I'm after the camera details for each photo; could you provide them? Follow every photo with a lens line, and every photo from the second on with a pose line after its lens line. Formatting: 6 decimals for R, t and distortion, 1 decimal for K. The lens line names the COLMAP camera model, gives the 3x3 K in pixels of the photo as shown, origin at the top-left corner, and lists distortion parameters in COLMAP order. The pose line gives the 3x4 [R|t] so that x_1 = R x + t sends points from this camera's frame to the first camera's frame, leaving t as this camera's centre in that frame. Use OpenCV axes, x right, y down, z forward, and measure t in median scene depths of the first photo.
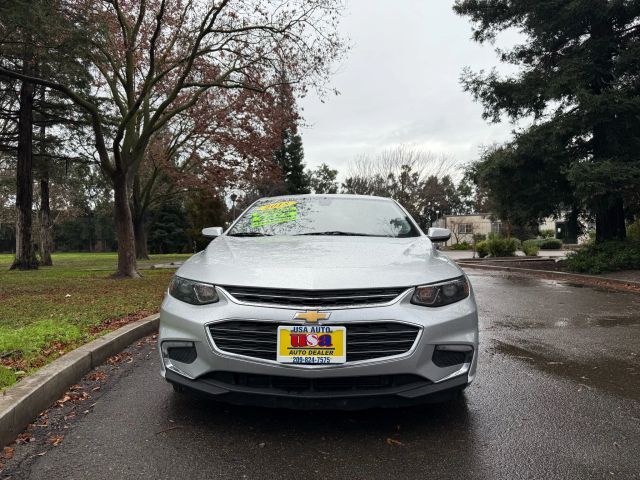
lens RADIAL K [[448.1, 0, 317.8], [0, 448.1, 243.8], [0, 0, 1]] dist [0.048481, -0.091057]
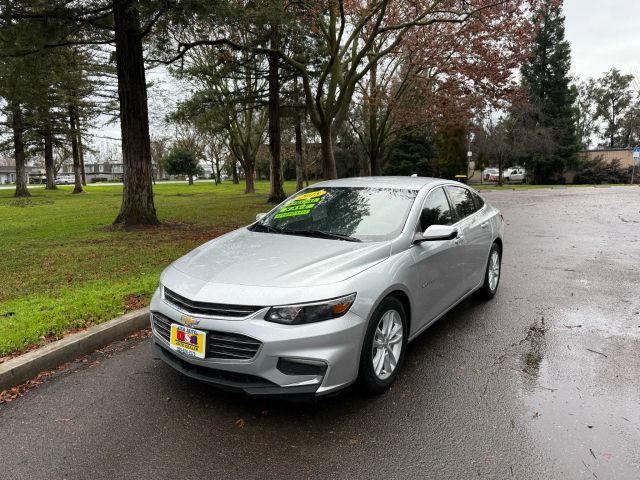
lens RADIAL K [[448.1, 0, 317.8], [0, 448.1, 243.8], [0, 0, 1]] dist [0.048481, -0.091057]
pose [[0.845080, 0.074349, -0.529446, 0.906755], [0.013882, 0.986898, 0.160746, -0.249588], [0.534460, -0.143193, 0.832975, 0.095242]]
